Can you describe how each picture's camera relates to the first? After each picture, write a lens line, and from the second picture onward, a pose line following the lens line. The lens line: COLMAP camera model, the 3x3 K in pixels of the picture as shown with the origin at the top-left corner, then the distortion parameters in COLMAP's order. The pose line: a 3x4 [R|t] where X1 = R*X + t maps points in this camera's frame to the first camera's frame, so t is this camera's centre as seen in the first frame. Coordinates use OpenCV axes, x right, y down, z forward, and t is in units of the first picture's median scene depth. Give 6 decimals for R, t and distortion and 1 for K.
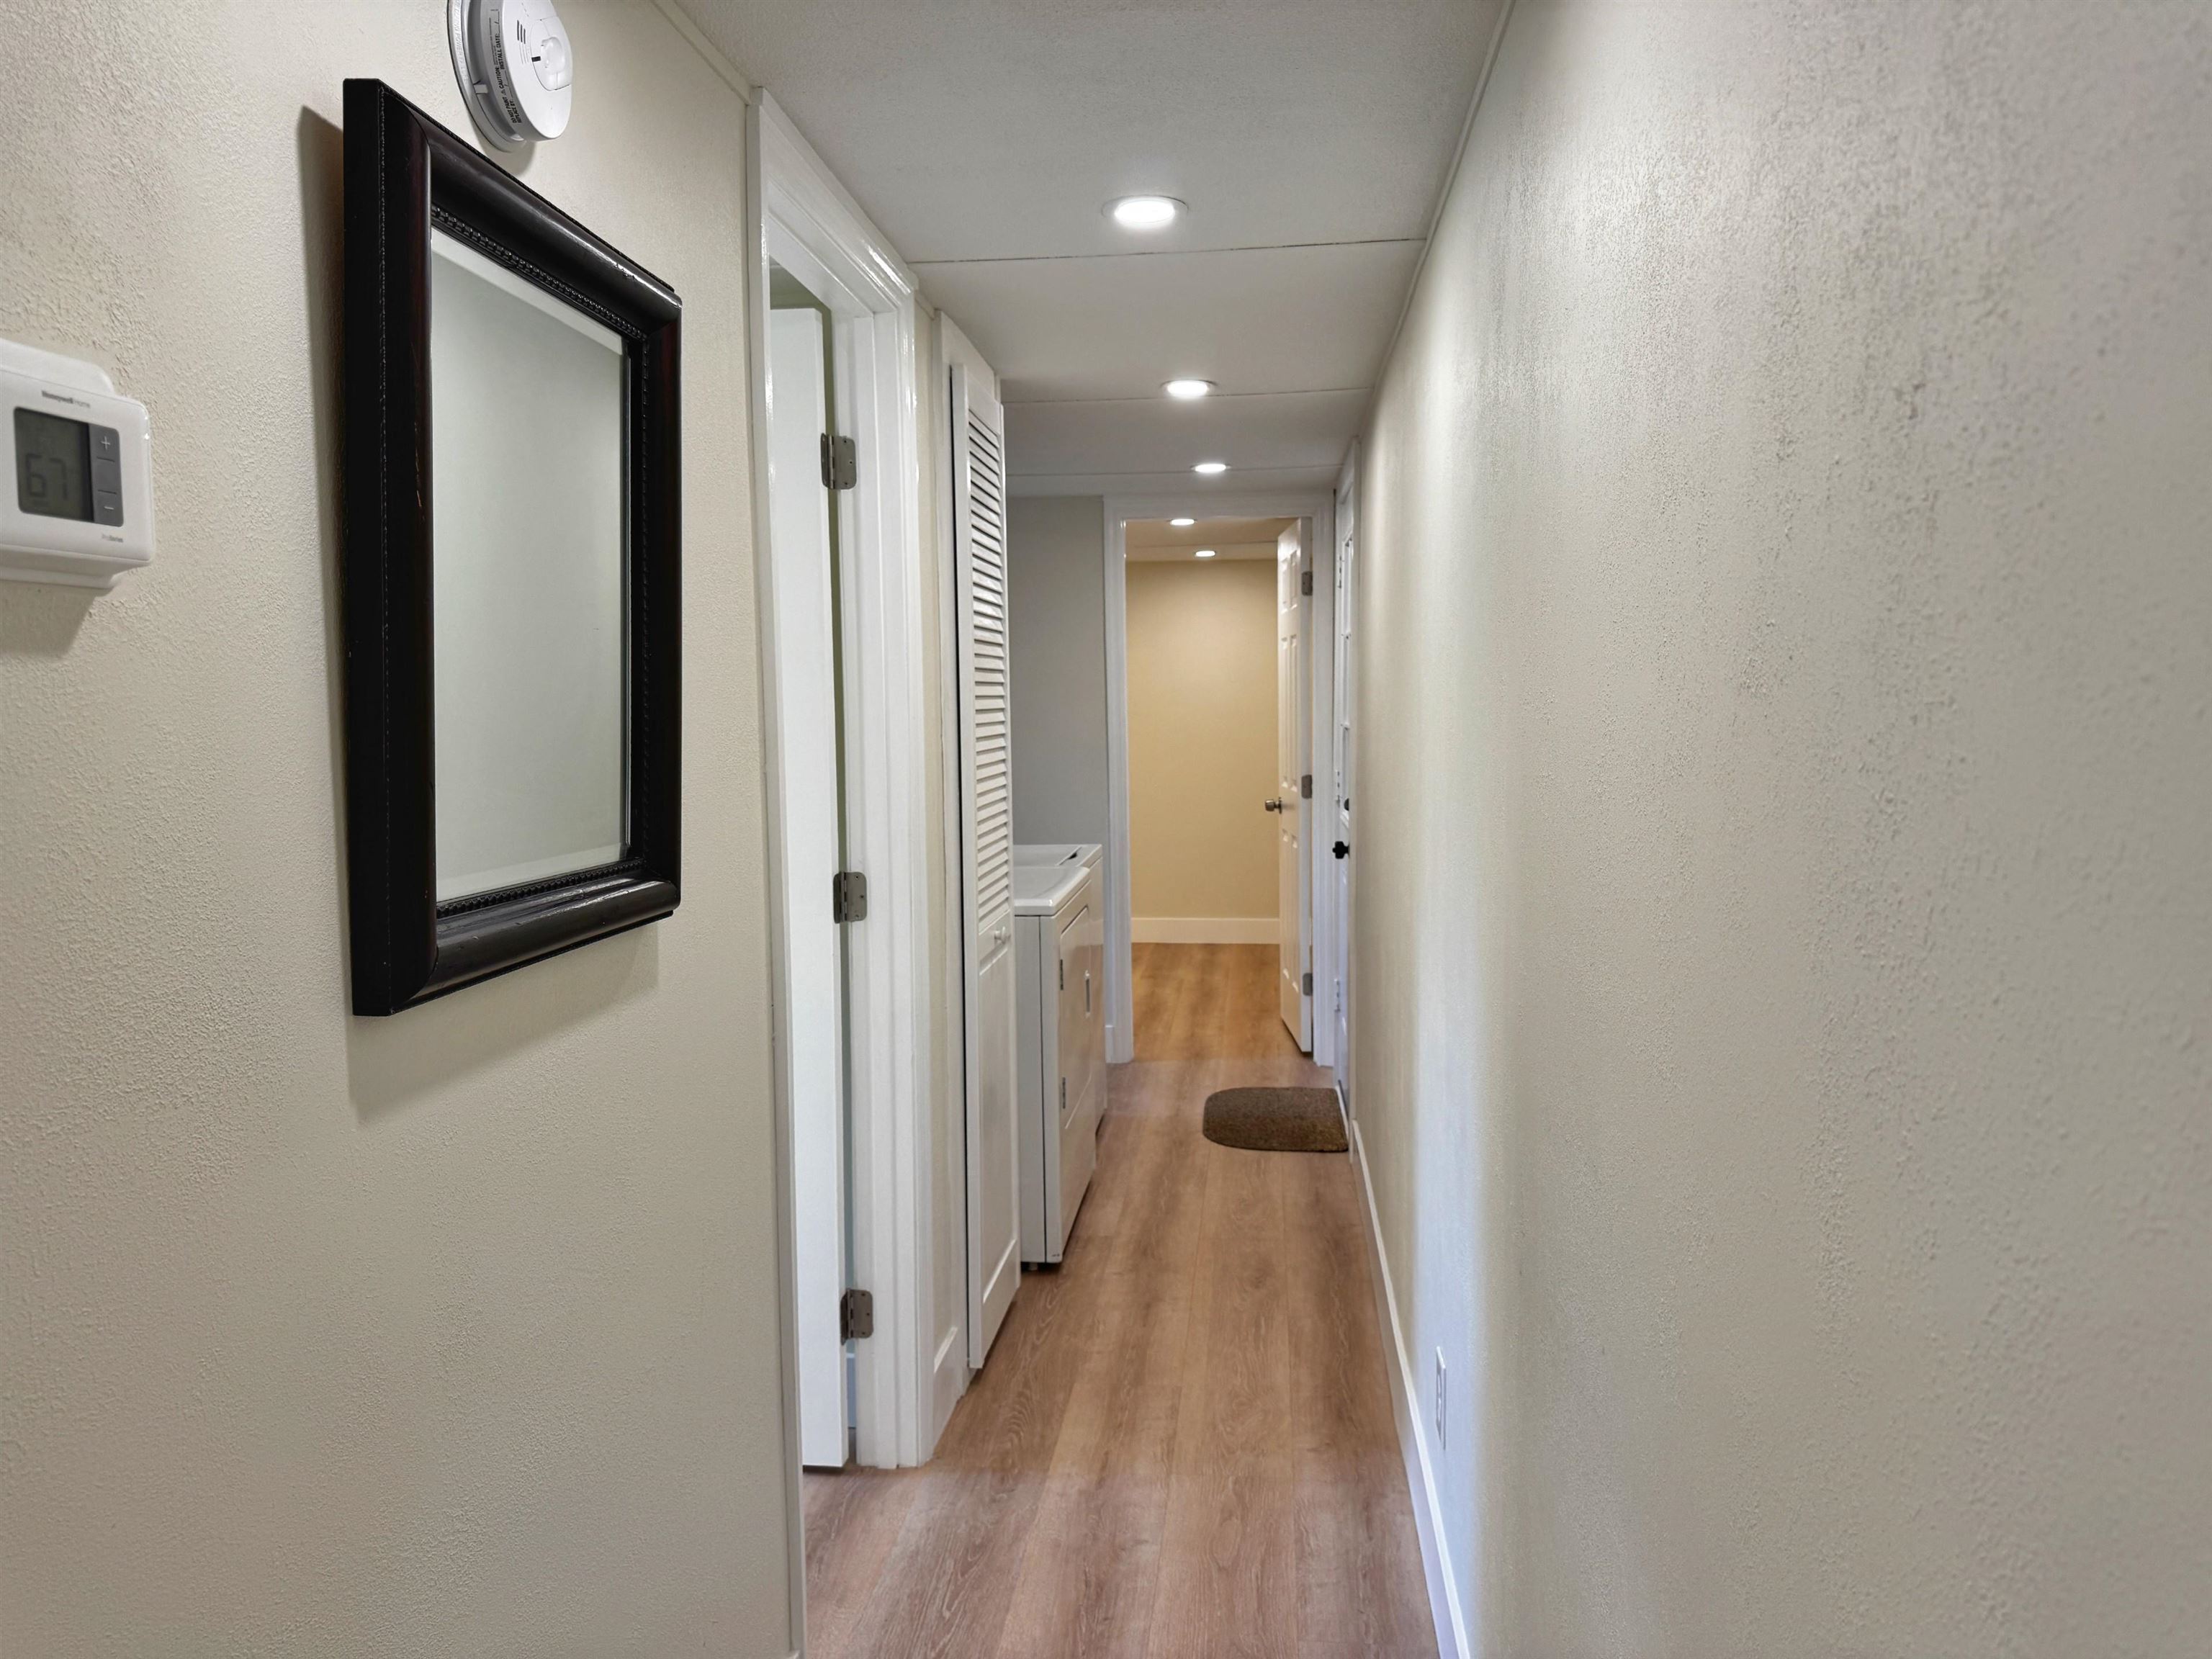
lens RADIAL K [[1416.8, 0, 1106.0], [0, 1416.8, 829.5], [0, 0, 1]] dist [-0.003846, -0.001425]
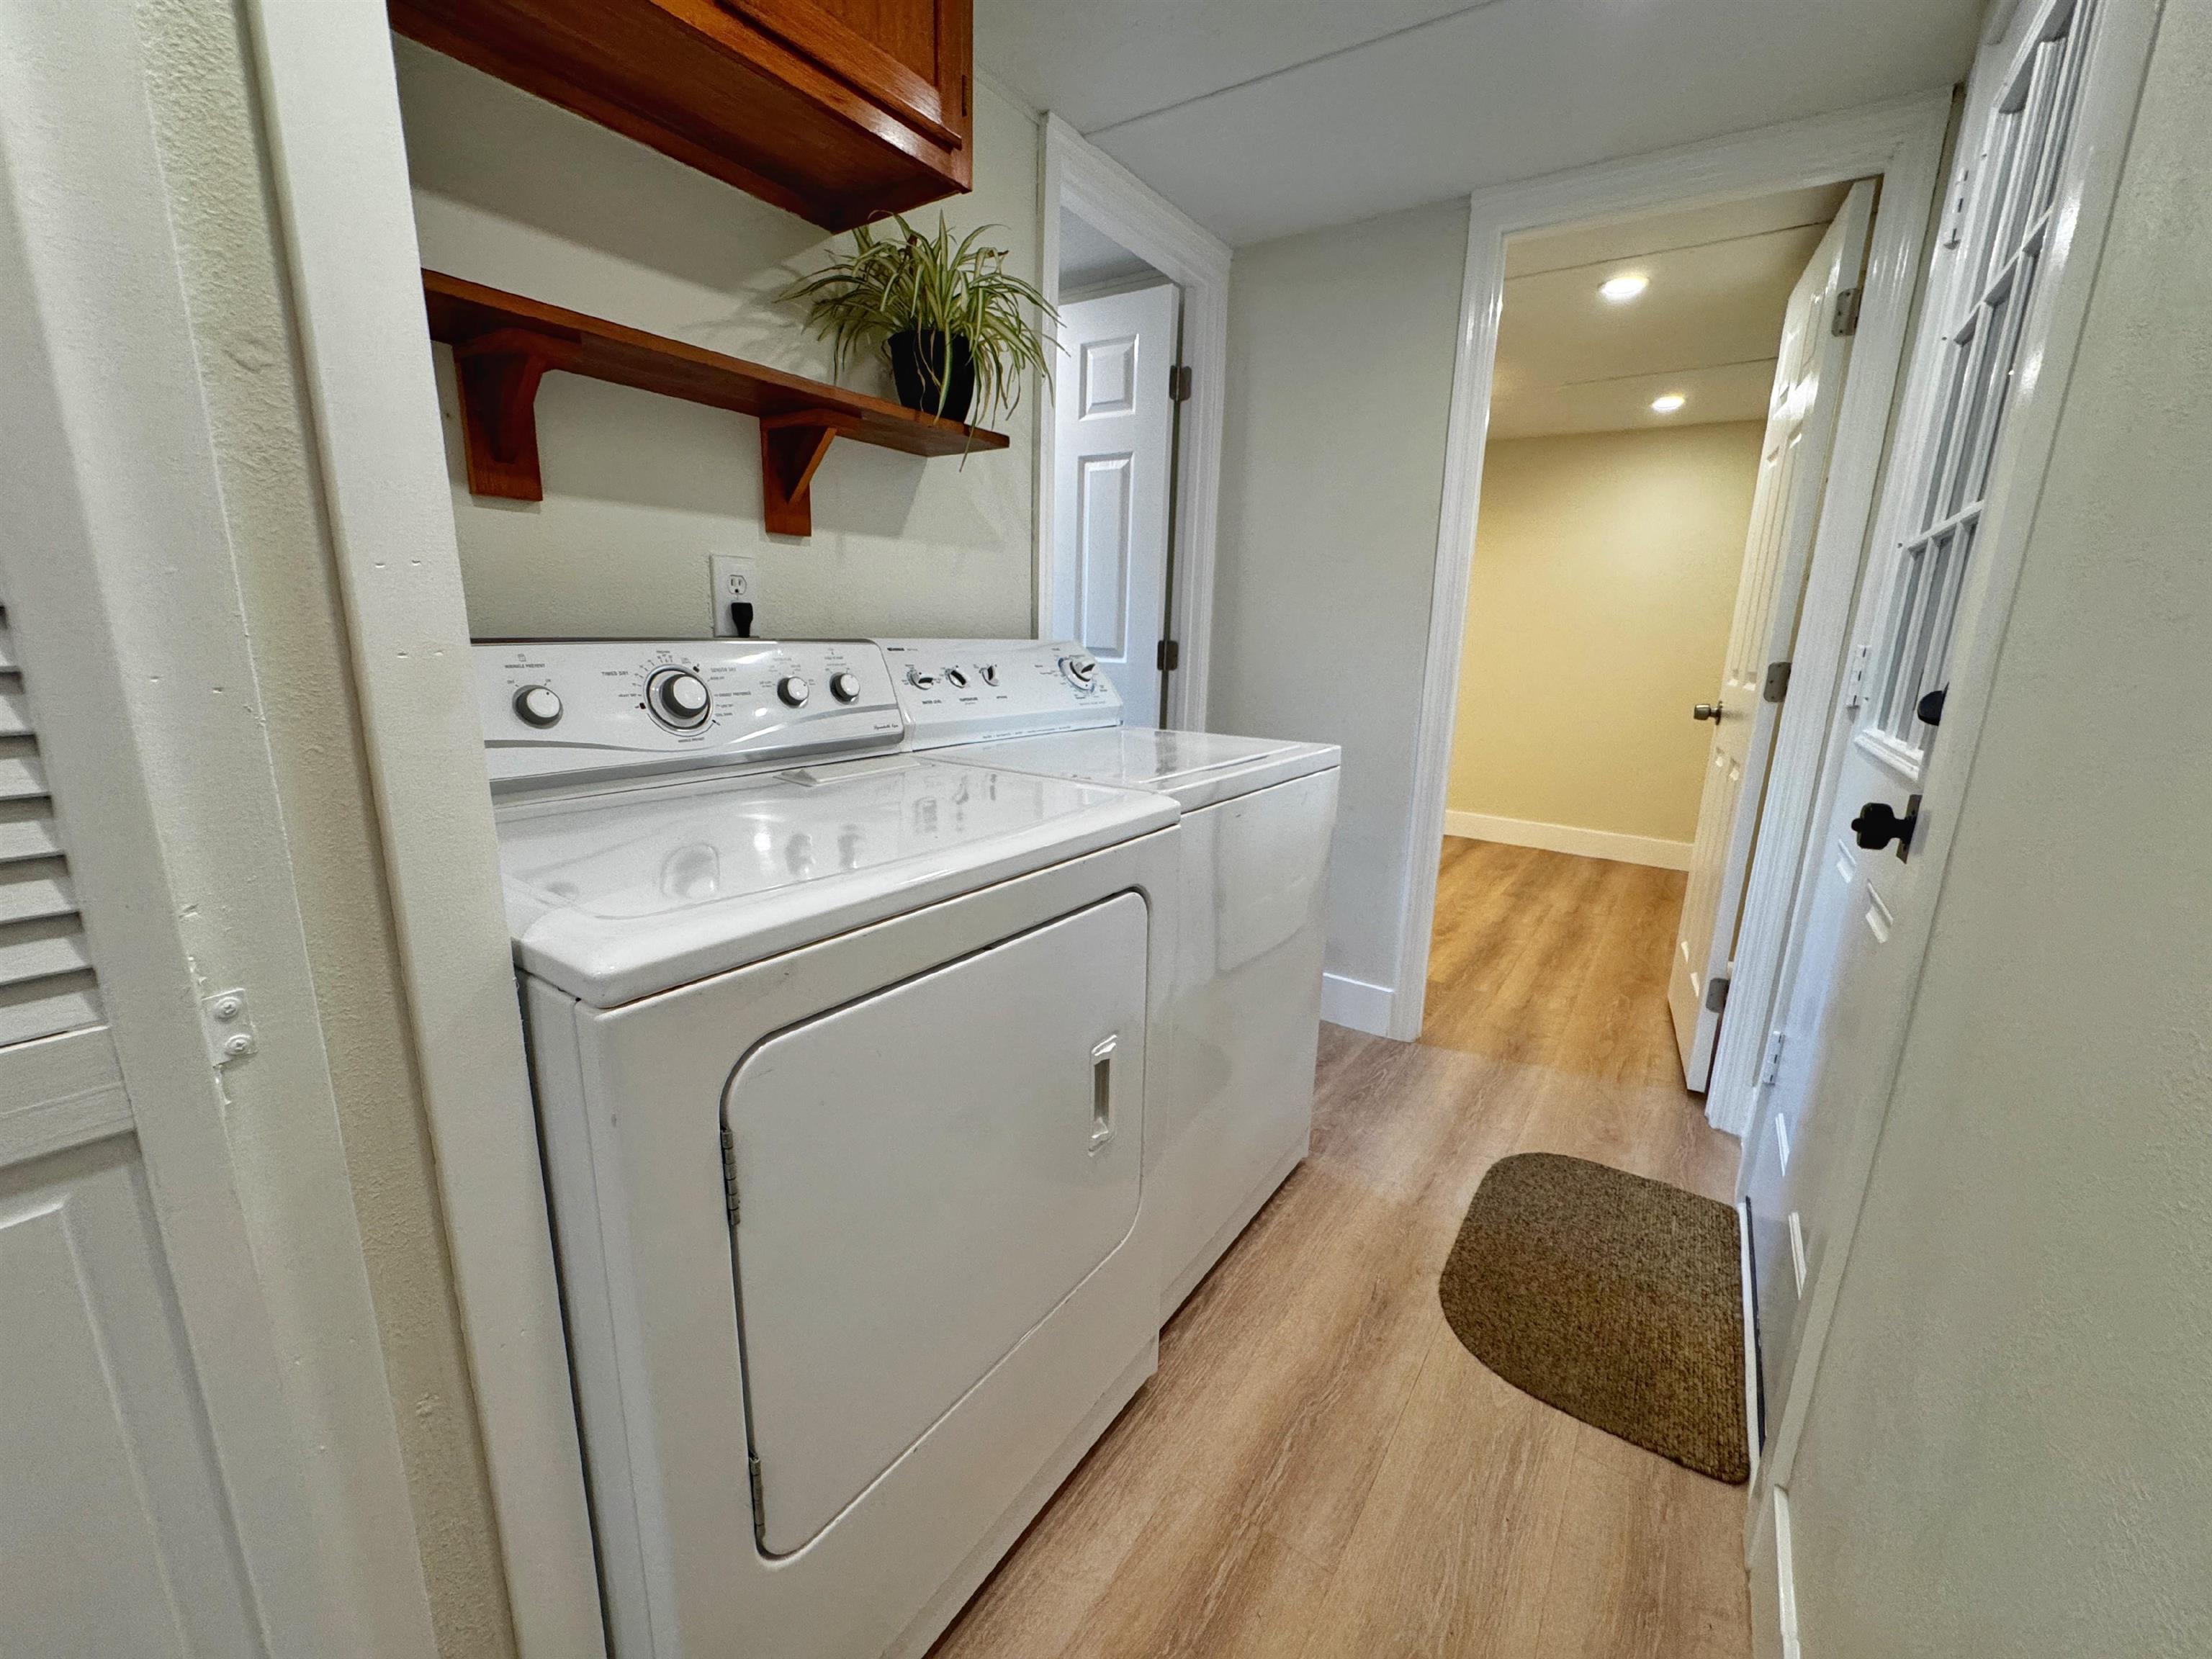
lens RADIAL K [[884.2, 0, 1106.0], [0, 884.2, 829.5], [0, 0, 1]] dist [-0.013000, 0.000122]
pose [[0.880809, 0.143776, -0.451114, 0.065987], [-0.081723, 0.984646, 0.154253, -0.002983], [0.466366, -0.099001, 0.879035, 0.517876]]
